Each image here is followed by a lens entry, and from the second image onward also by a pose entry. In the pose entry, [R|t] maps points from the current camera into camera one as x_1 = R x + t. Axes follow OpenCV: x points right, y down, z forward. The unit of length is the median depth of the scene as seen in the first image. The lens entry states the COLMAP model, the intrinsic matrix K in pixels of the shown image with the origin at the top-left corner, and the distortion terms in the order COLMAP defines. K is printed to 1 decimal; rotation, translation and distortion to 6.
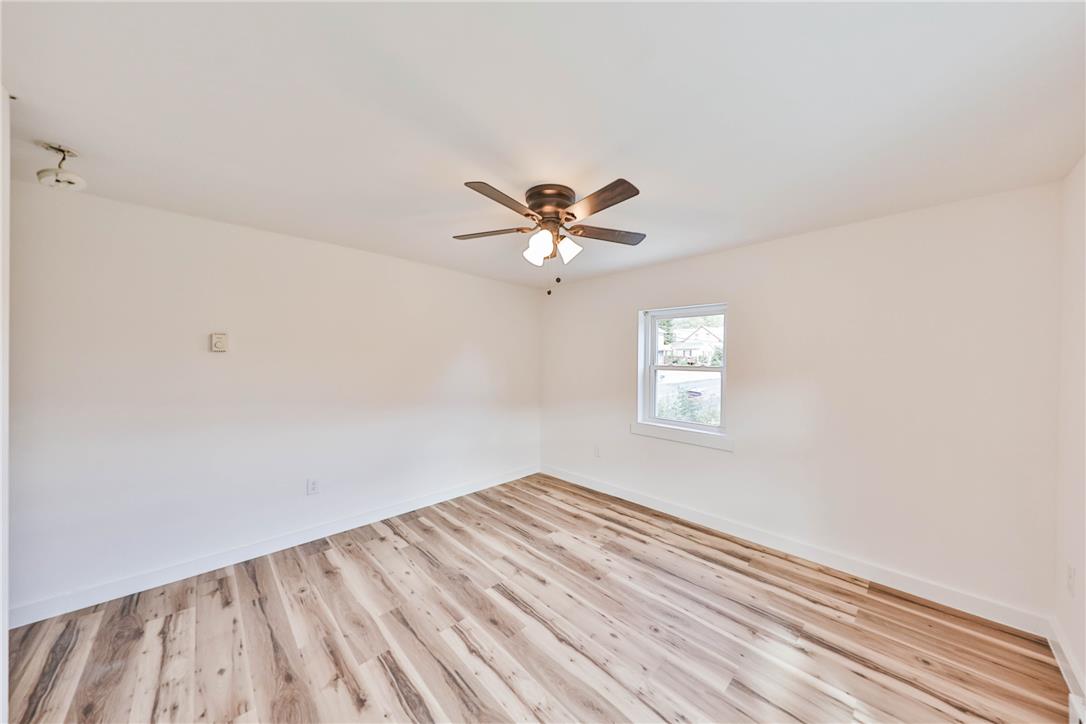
lens RADIAL K [[365.2, 0, 547.6], [0, 365.2, 360.3], [0, 0, 1]] dist [-0.000362, -0.000743]
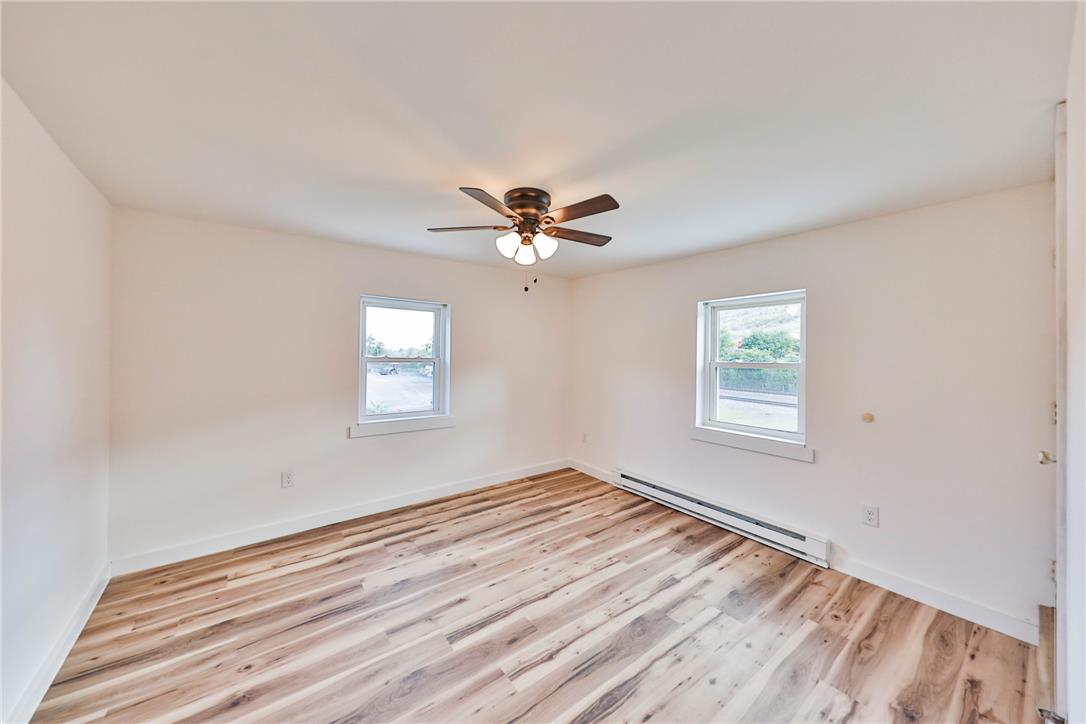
lens RADIAL K [[381.8, 0, 550.6], [0, 381.8, 357.1], [0, 0, 1]] dist [0.011209, -0.003880]
pose [[0.104418, -0.019574, 0.994341, -0.849801], [-0.003062, 0.999795, 0.020002, -0.009707], [-0.994529, -0.005133, 0.104337, 0.639225]]
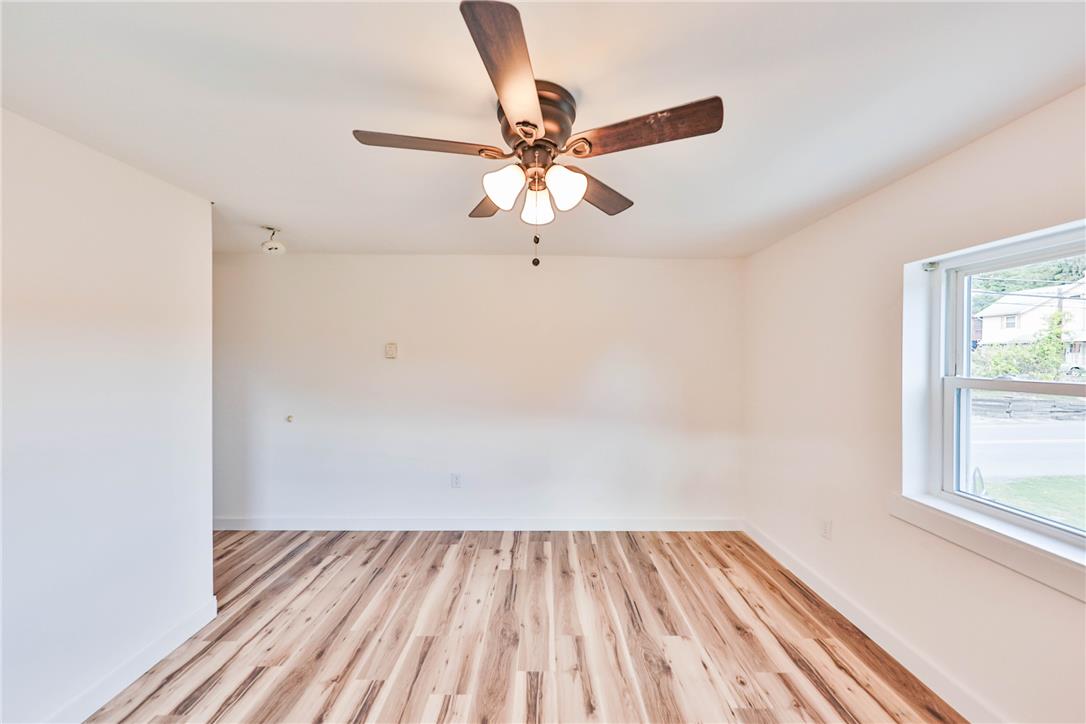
lens RADIAL K [[381.8, 0, 531.4], [0, 381.8, 361.1], [0, 0, 1]] dist [0.011209, -0.003880]
pose [[0.703308, -0.001003, -0.710884, 0.371366], [0.002298, 0.999997, 0.000863, -0.012322], [0.710881, -0.002240, 0.703308, 0.413667]]
